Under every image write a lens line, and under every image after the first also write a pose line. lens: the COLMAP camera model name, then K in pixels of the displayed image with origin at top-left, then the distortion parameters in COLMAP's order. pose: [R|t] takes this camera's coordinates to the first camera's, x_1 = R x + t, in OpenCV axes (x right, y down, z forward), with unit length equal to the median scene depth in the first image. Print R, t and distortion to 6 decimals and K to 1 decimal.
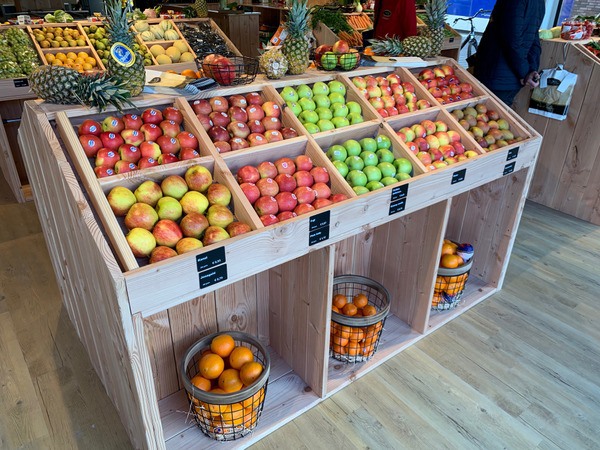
lens RADIAL K [[462.3, 0, 300.0], [0, 462.3, 225.0], [0, 0, 1]] dist [-0.001701, -0.002622]
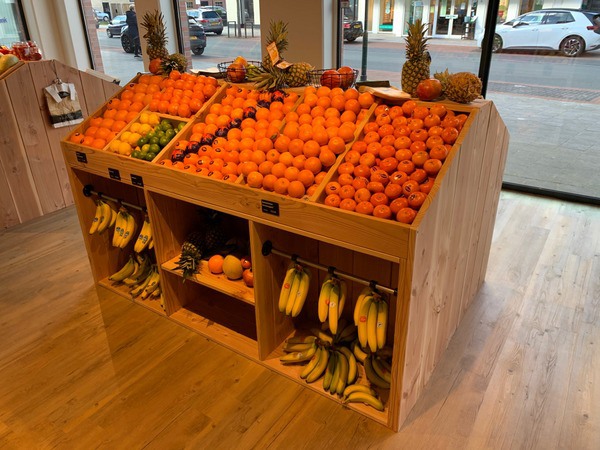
lens RADIAL K [[456.5, 0, 309.0], [0, 456.5, 224.2], [0, 0, 1]] dist [0.024233, -0.005638]
pose [[-0.339774, -0.417602, 0.842711, -1.452259], [0.447813, 0.716098, 0.535414, -0.827152], [-0.827053, 0.559297, -0.056304, 1.482506]]
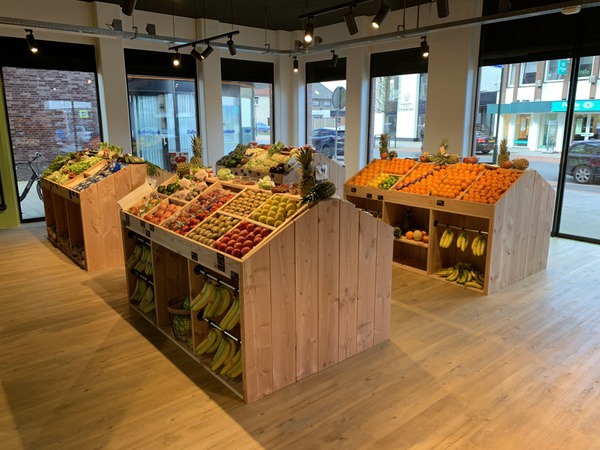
lens RADIAL K [[462.3, 0, 300.0], [0, 462.3, 225.0], [0, 0, 1]] dist [-0.001701, -0.002622]
pose [[-0.049115, -0.236248, 0.970451, -3.310243], [0.472197, 0.850689, 0.230992, -1.291836], [-0.880123, 0.469590, 0.069774, 2.116344]]
